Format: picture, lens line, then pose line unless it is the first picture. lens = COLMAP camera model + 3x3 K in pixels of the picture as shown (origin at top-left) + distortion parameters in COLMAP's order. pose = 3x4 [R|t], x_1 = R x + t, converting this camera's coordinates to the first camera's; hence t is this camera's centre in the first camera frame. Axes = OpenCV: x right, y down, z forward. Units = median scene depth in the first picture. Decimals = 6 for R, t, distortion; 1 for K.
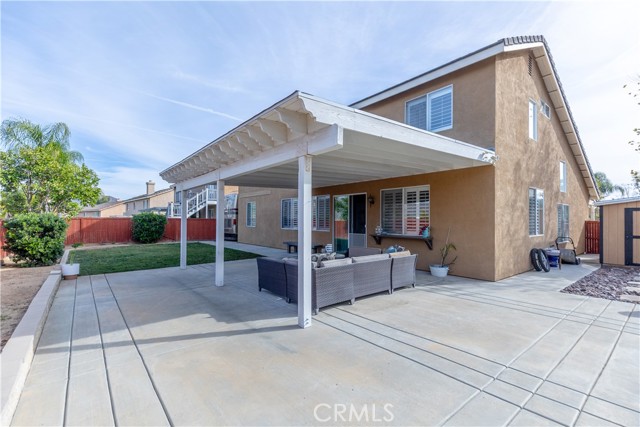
lens RADIAL K [[296.2, 0, 320.0], [0, 296.2, 213.5], [0, 0, 1]] dist [-0.002643, -0.000363]
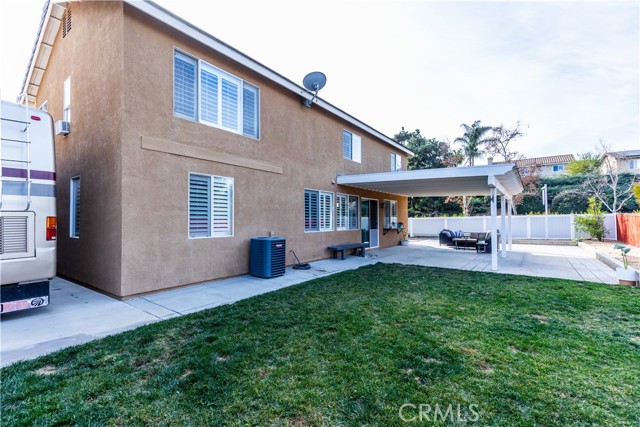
lens RADIAL K [[296.2, 0, 320.0], [0, 296.2, 213.5], [0, 0, 1]] dist [-0.002643, -0.000363]
pose [[-0.249725, 0.029228, 0.967875, -1.641745], [-0.004566, 0.999498, -0.031361, 0.058137], [-0.968306, -0.012251, -0.249467, 2.345091]]
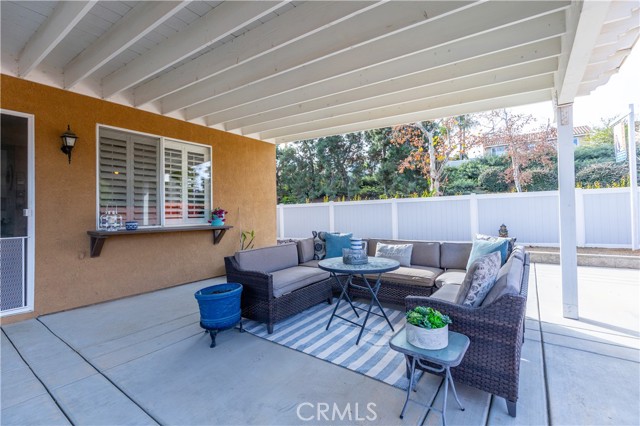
lens RADIAL K [[292.1, 0, 319.5], [0, 292.1, 204.7], [0, 0, 1]] dist [0.063763, -0.000040]
pose [[-0.266525, 0.008757, 0.963788, -0.392645], [-0.005635, 0.999927, -0.010644, 0.049141], [-0.963812, -0.008267, -0.266456, 1.121316]]
